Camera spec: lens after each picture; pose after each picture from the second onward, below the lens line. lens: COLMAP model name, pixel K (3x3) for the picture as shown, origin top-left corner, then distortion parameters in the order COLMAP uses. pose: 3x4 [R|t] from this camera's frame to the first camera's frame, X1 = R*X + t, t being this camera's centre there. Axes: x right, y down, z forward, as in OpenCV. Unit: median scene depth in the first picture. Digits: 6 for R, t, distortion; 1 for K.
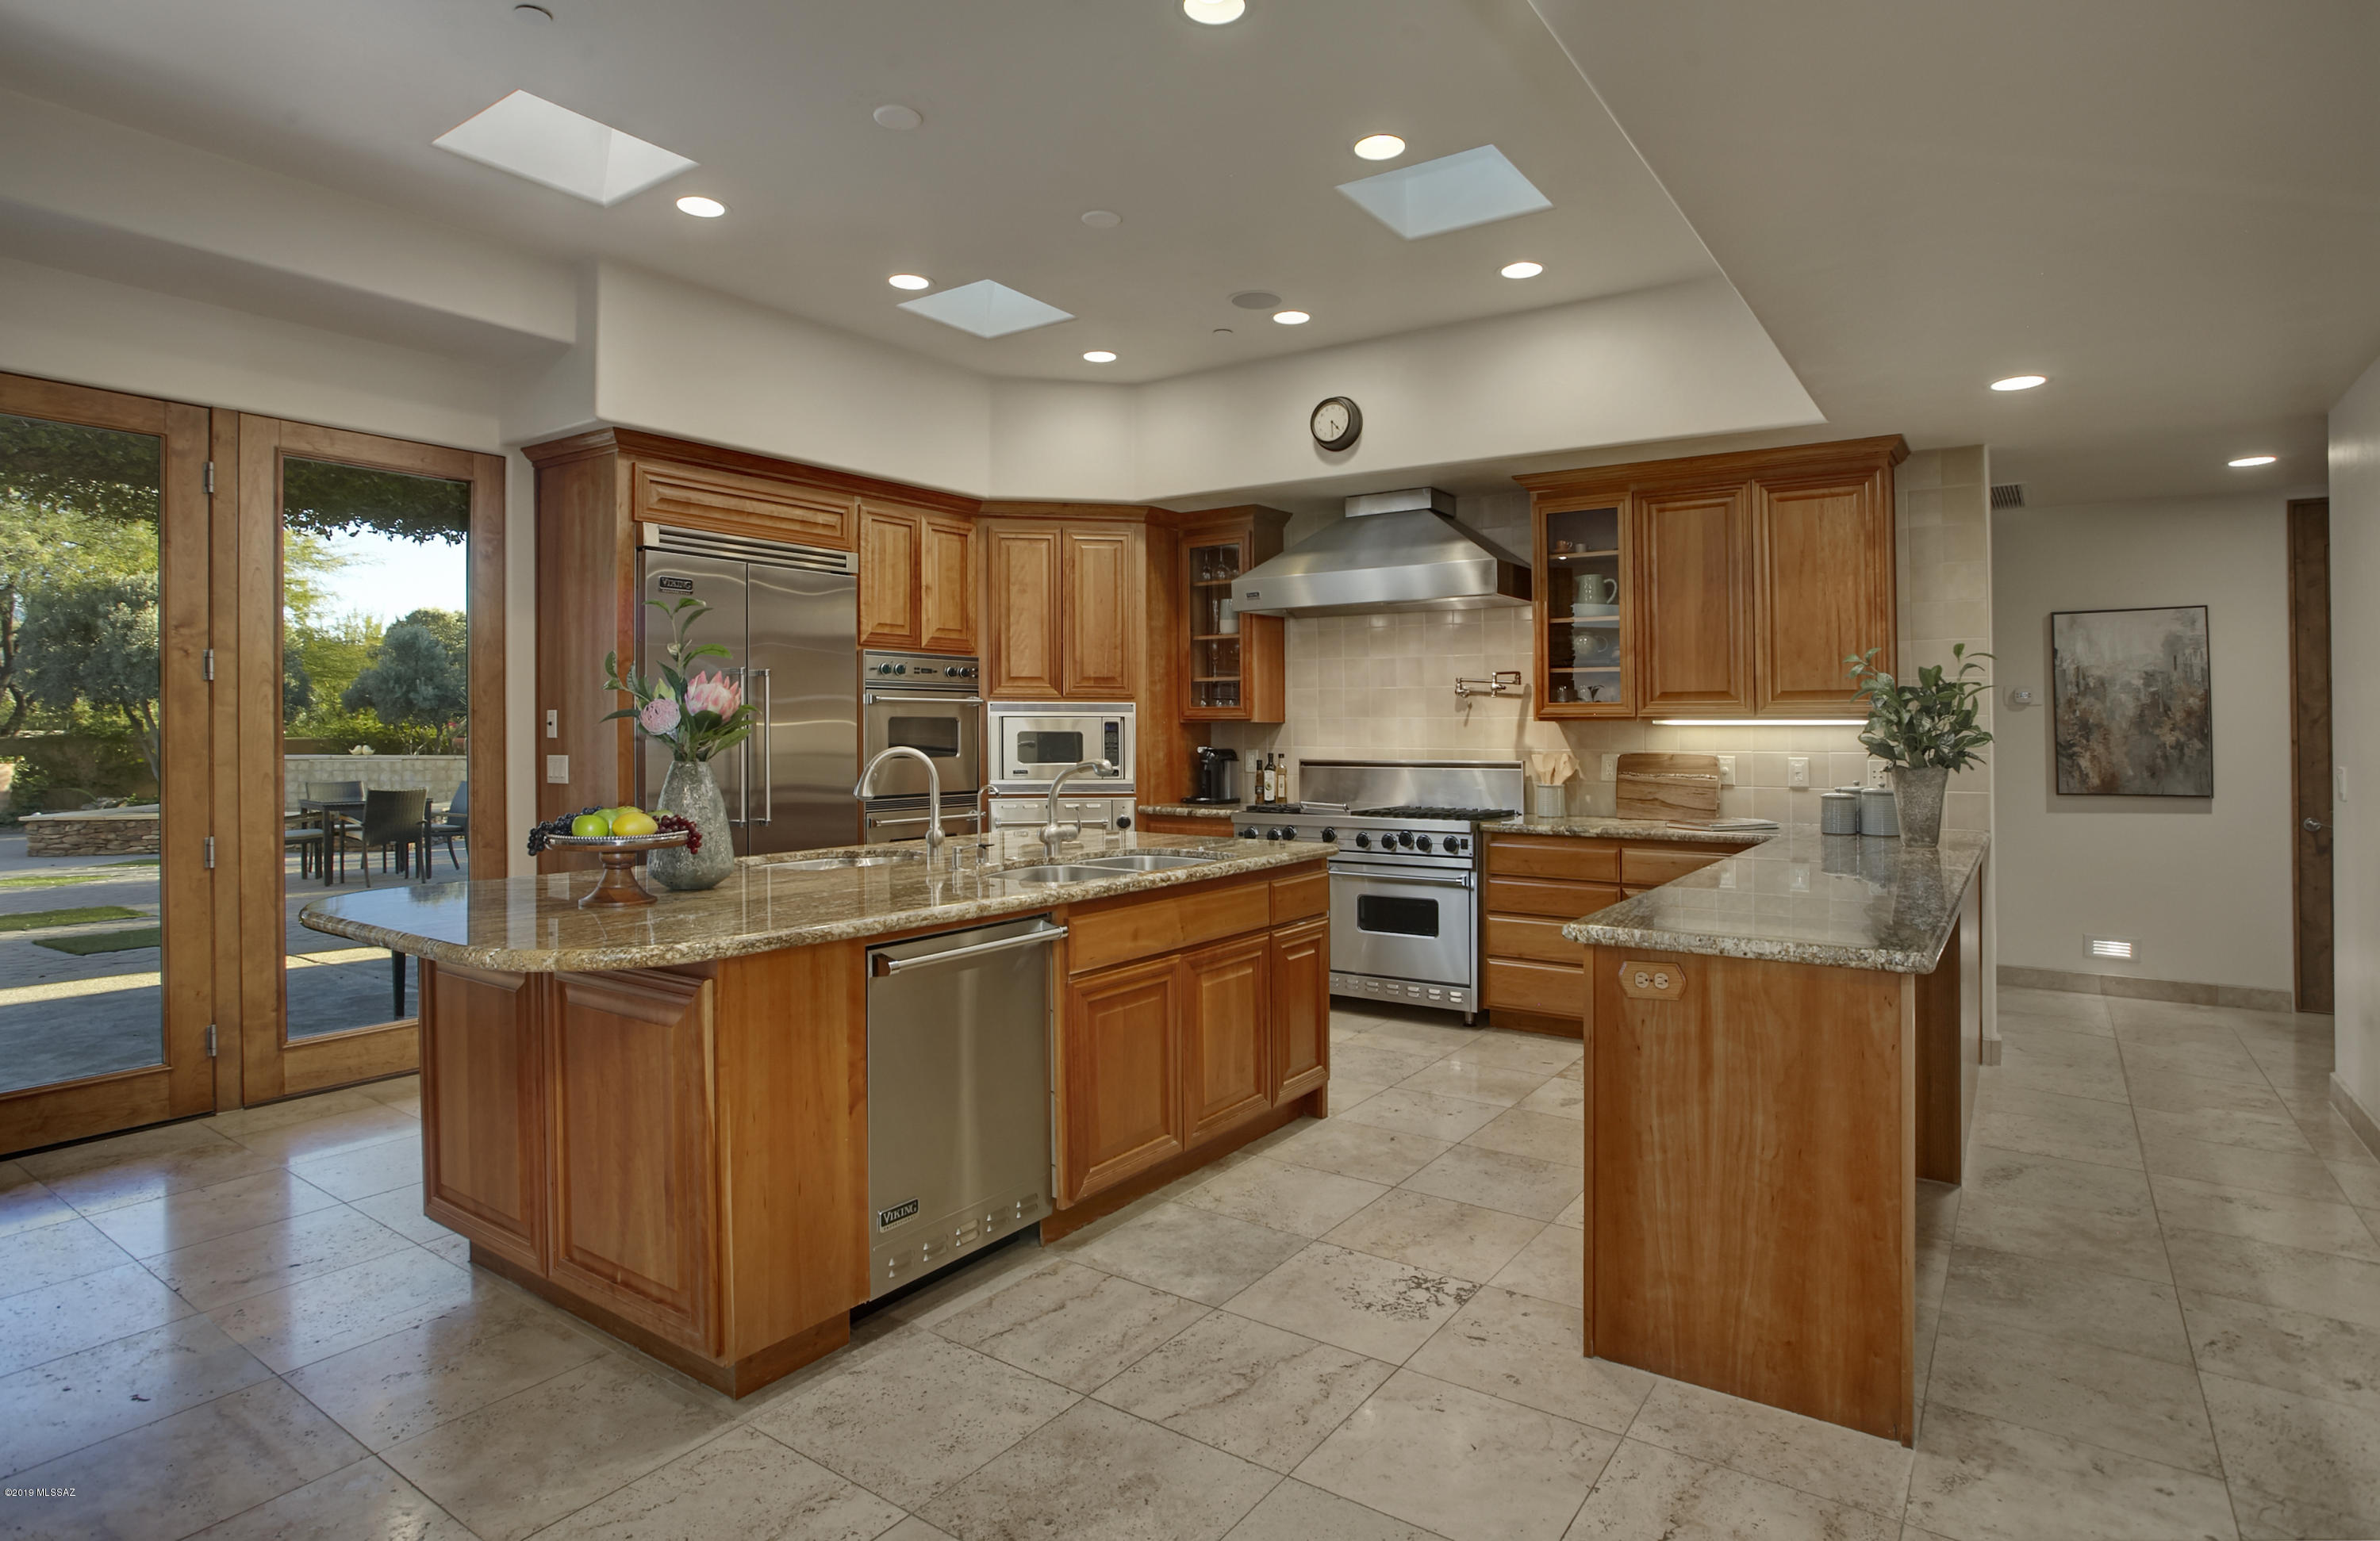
lens RADIAL K [[1244.5, 0, 1184.7], [0, 1244.5, 719.9], [0, 0, 1]] dist [-0.027510, 0.016674]
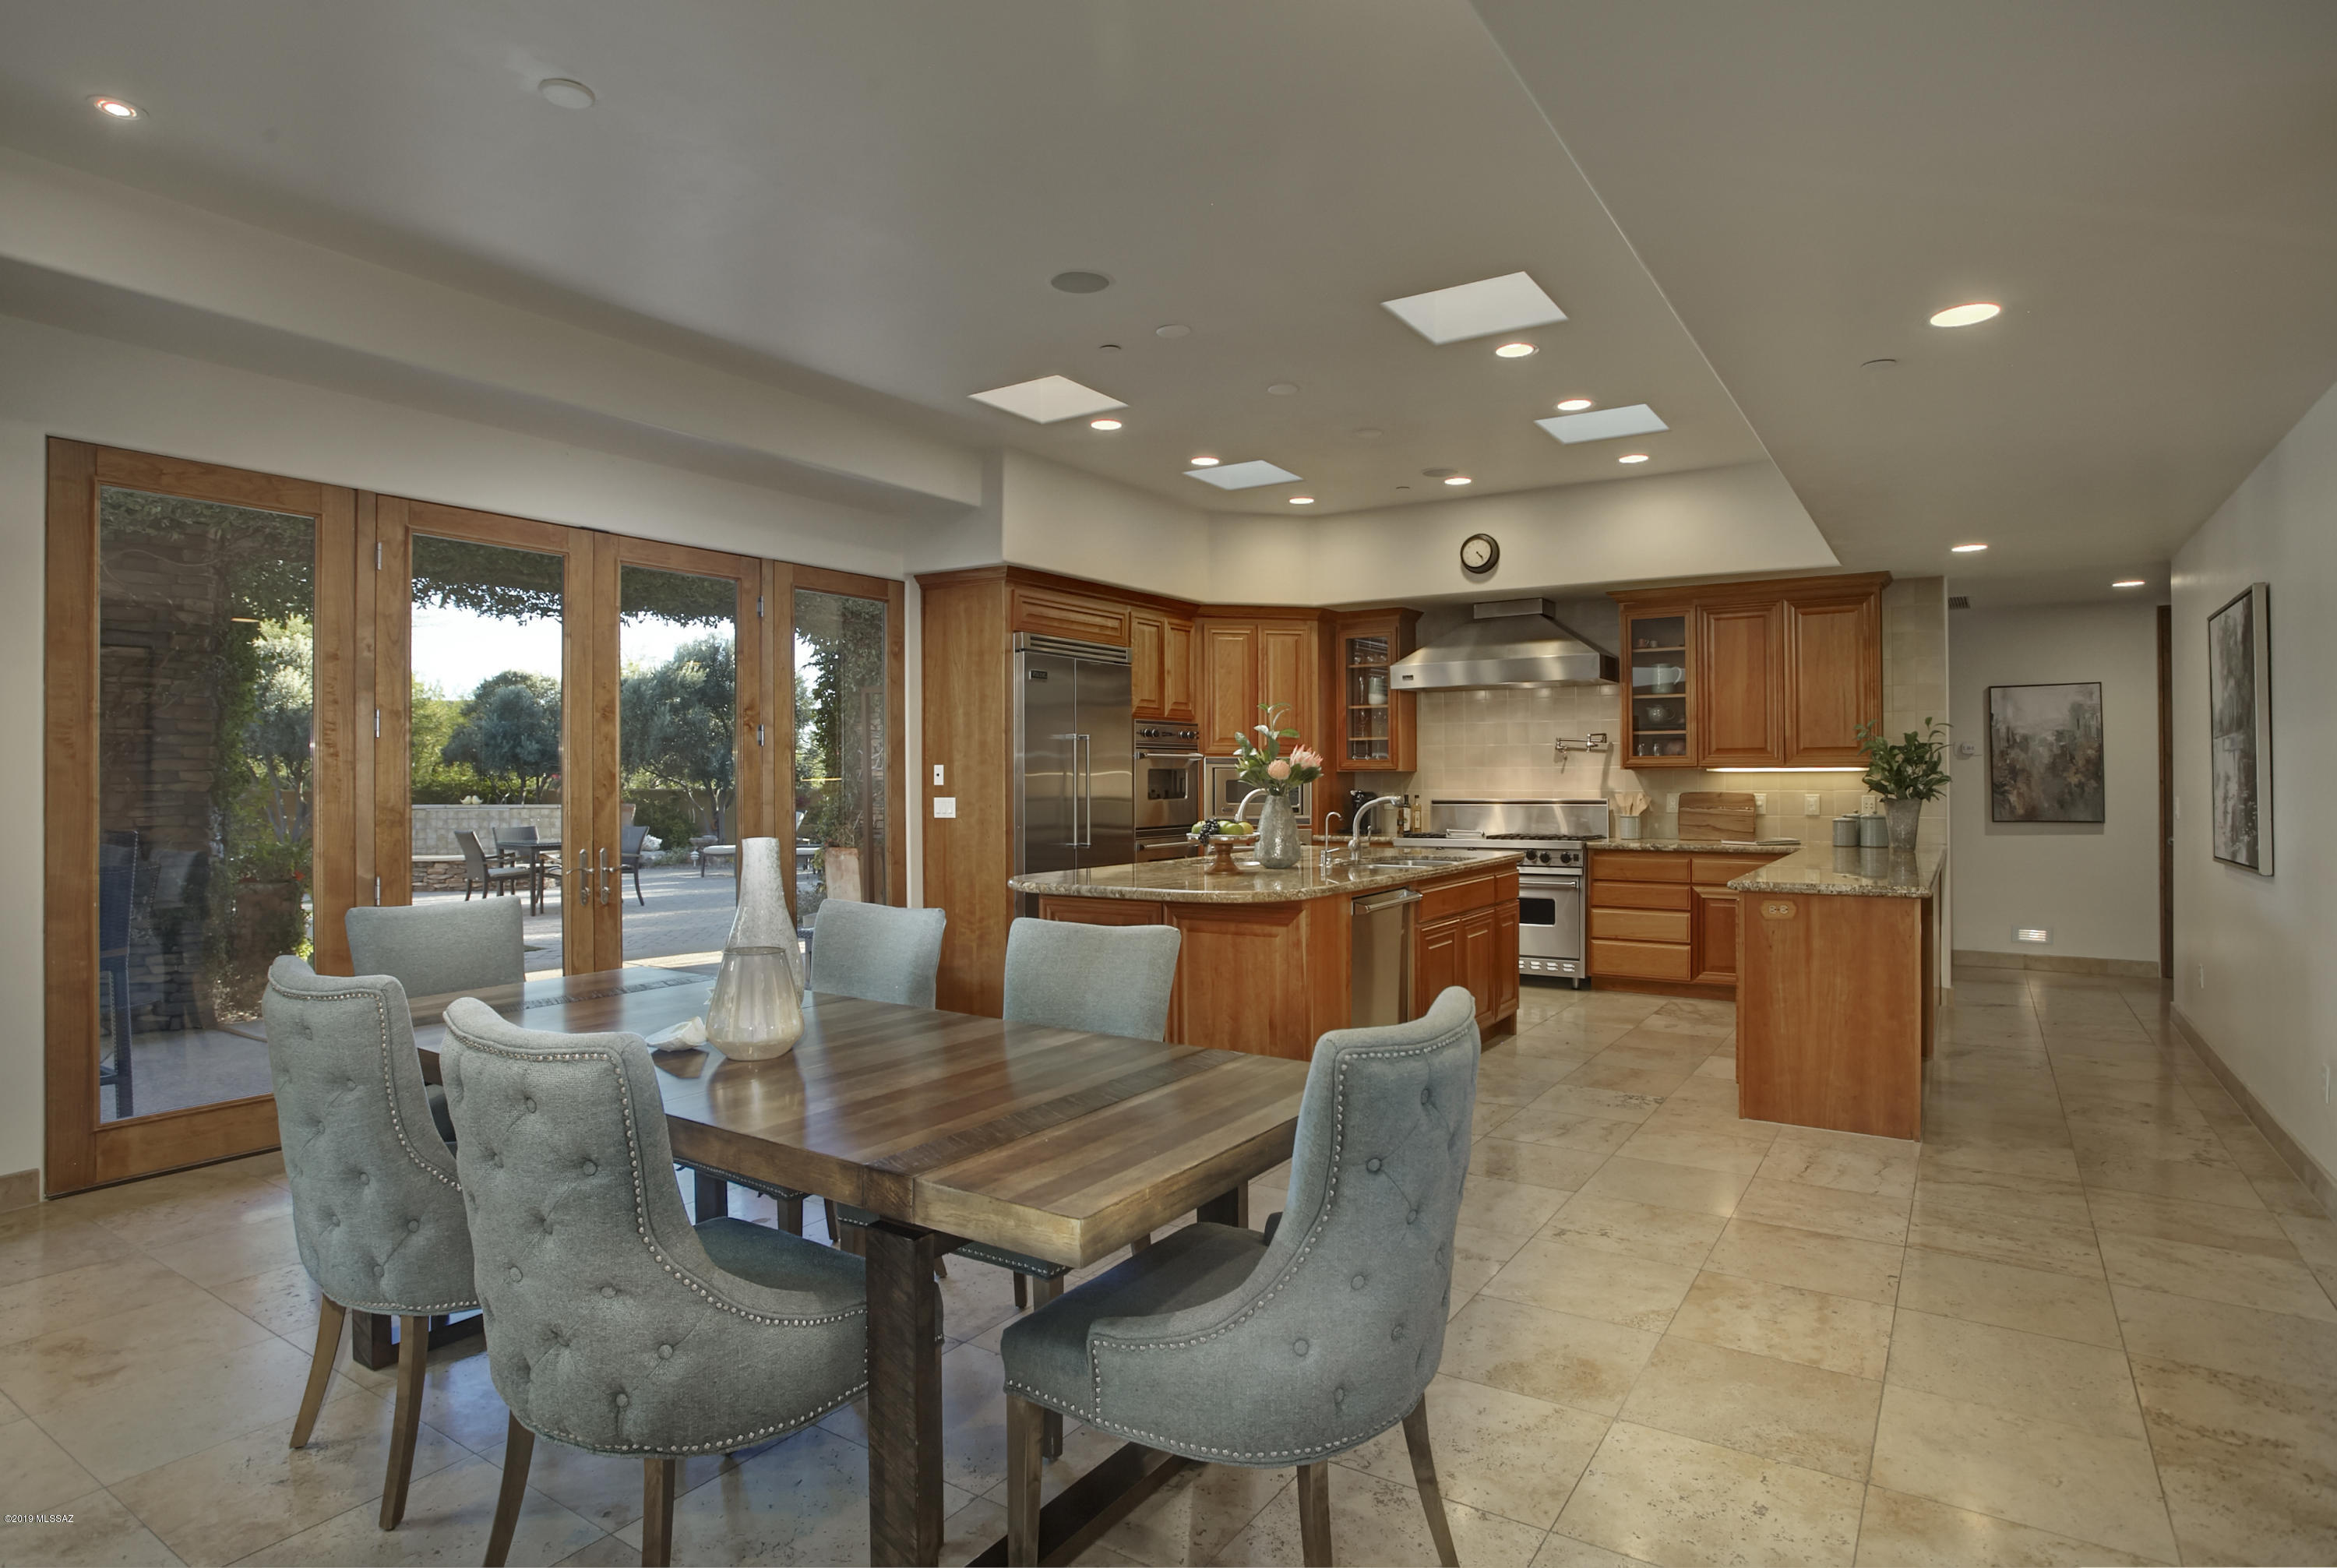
lens RADIAL K [[1278.3, 0, 1168.5], [0, 1278.3, 784.0], [0, 0, 1]] dist [-0.000236, 0.000665]
pose [[0.999061, -0.005517, 0.042982, -0.287264], [0.004968, 0.999905, 0.012863, -0.003542], [-0.043049, -0.012637, 0.998993, -0.406118]]
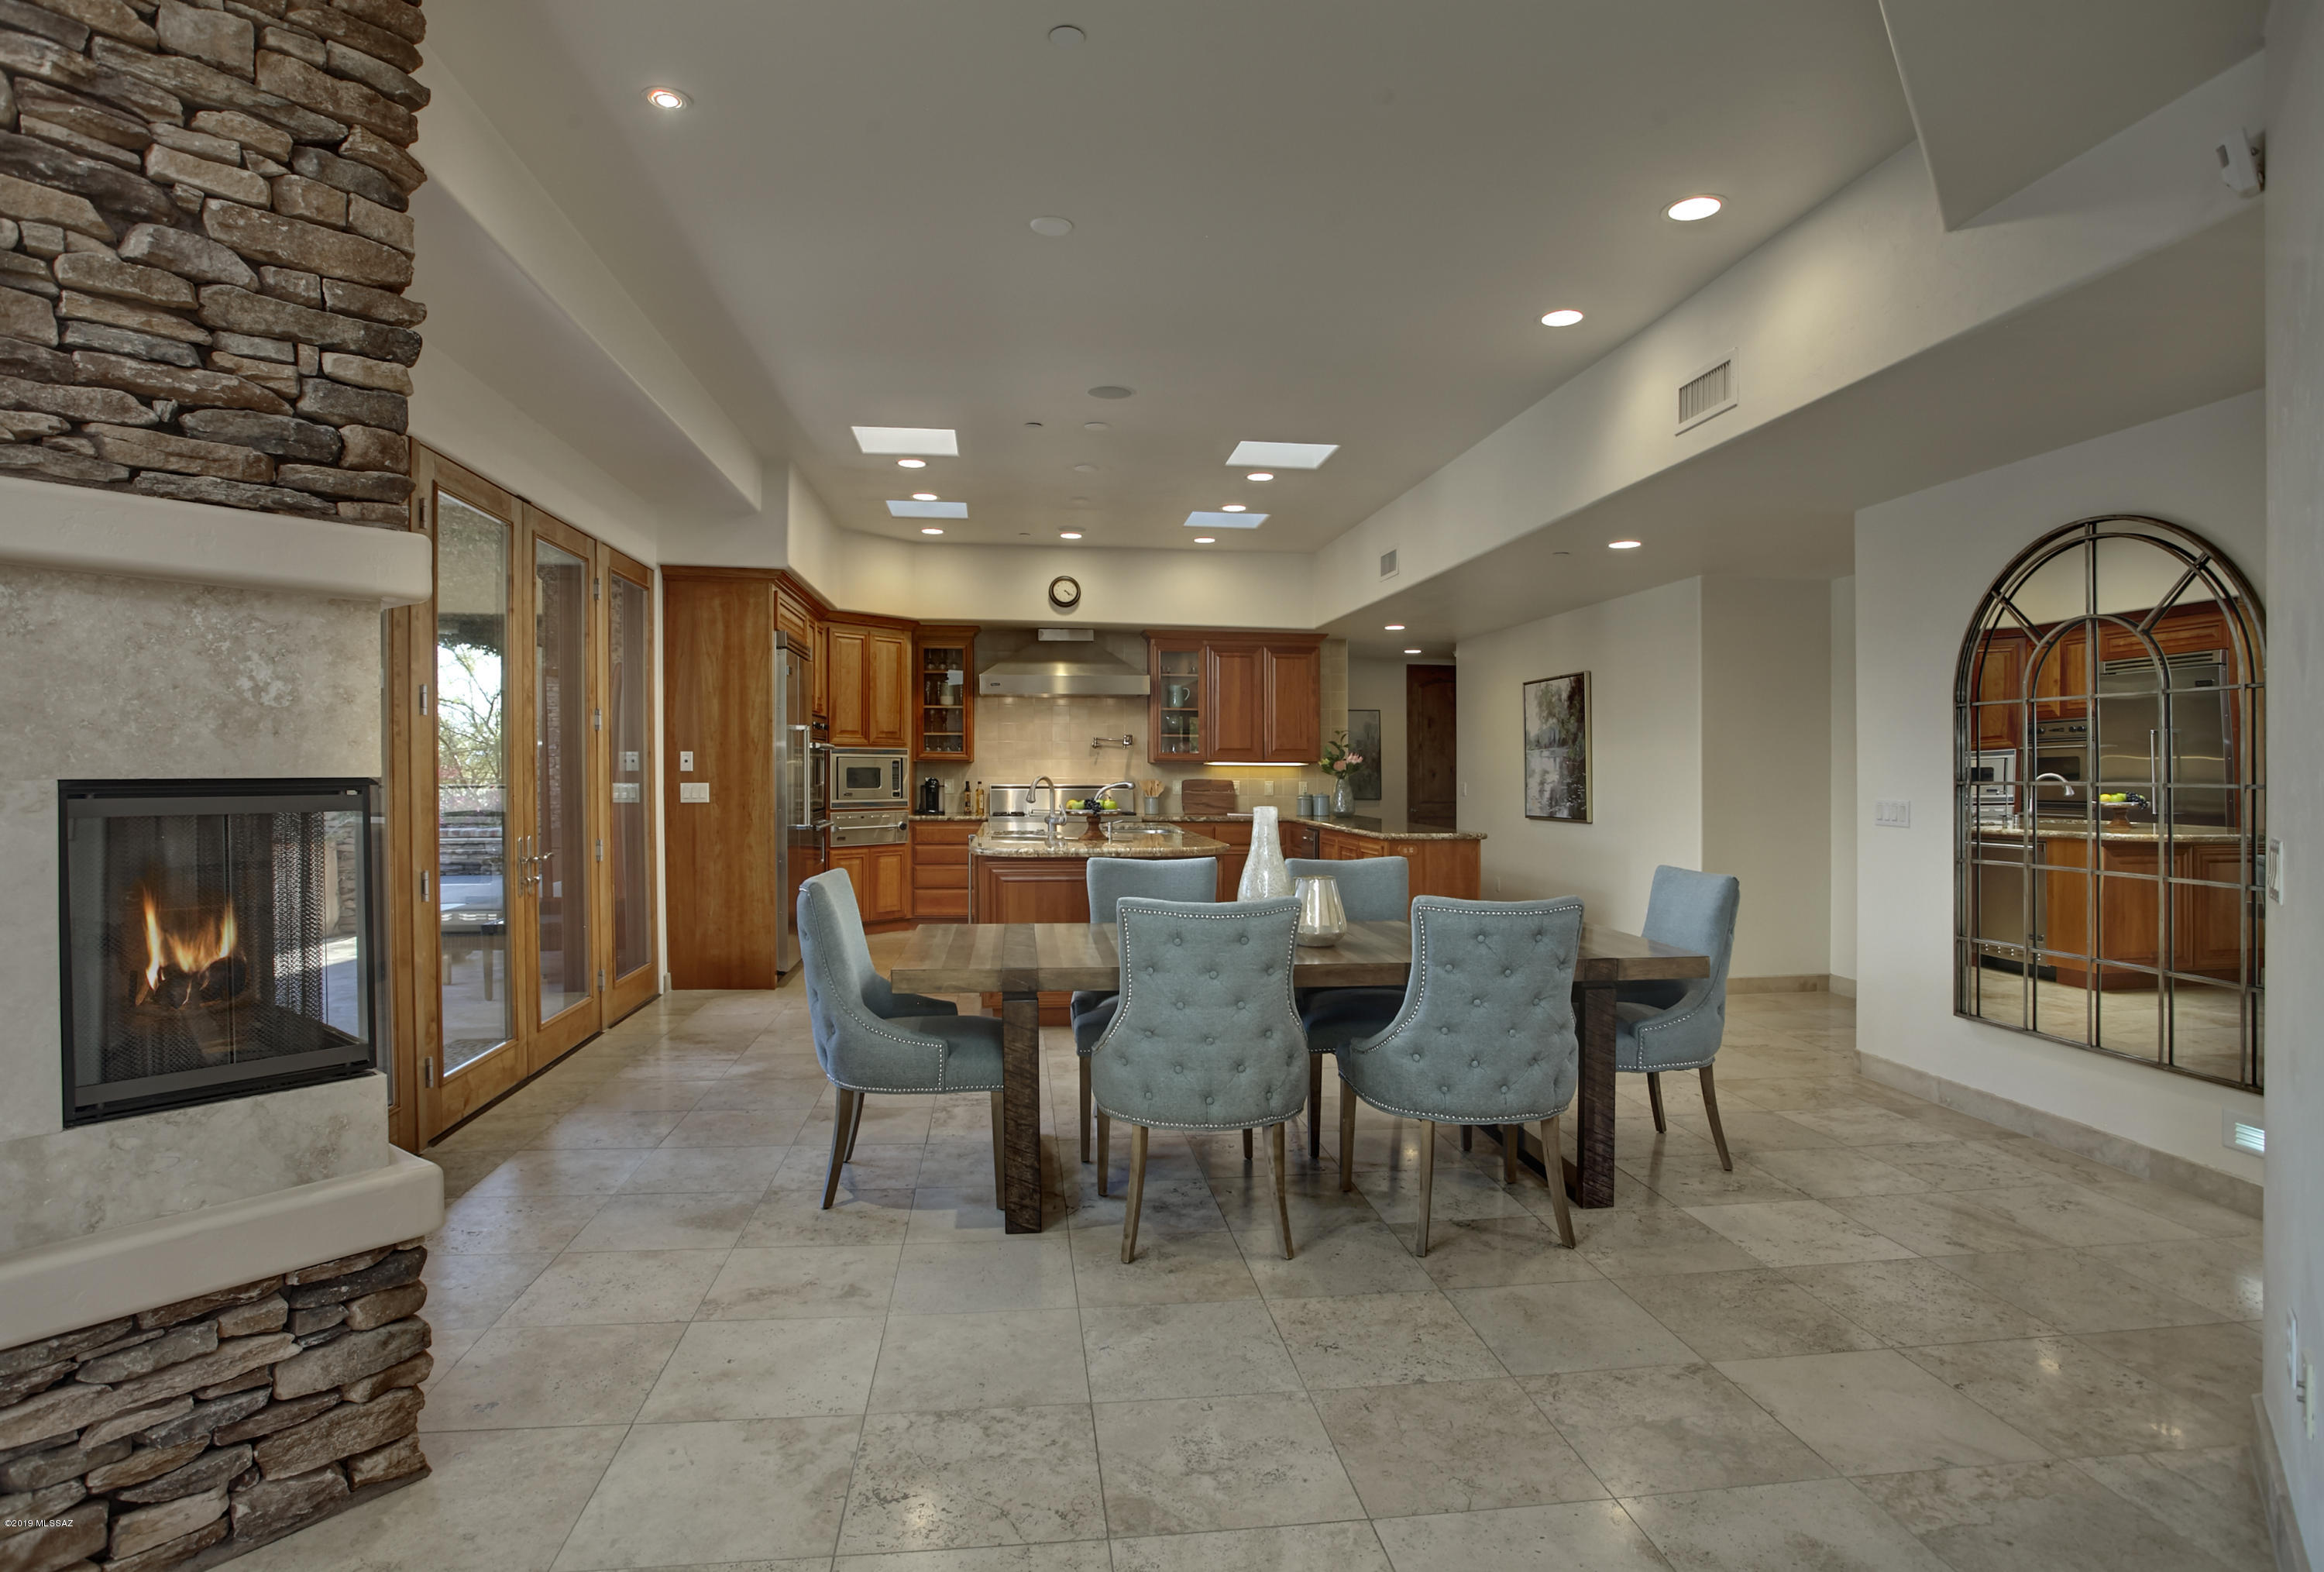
lens RADIAL K [[1259.0, 0, 1162.0], [0, 1259.0, 786.0], [0, 0, 1]] dist [-0.000652, -0.000020]
pose [[0.740883, -0.006444, 0.671603, -0.990244], [-0.009882, 0.999741, 0.020495, -0.003134], [-0.671561, -0.021821, 0.740628, -0.418174]]
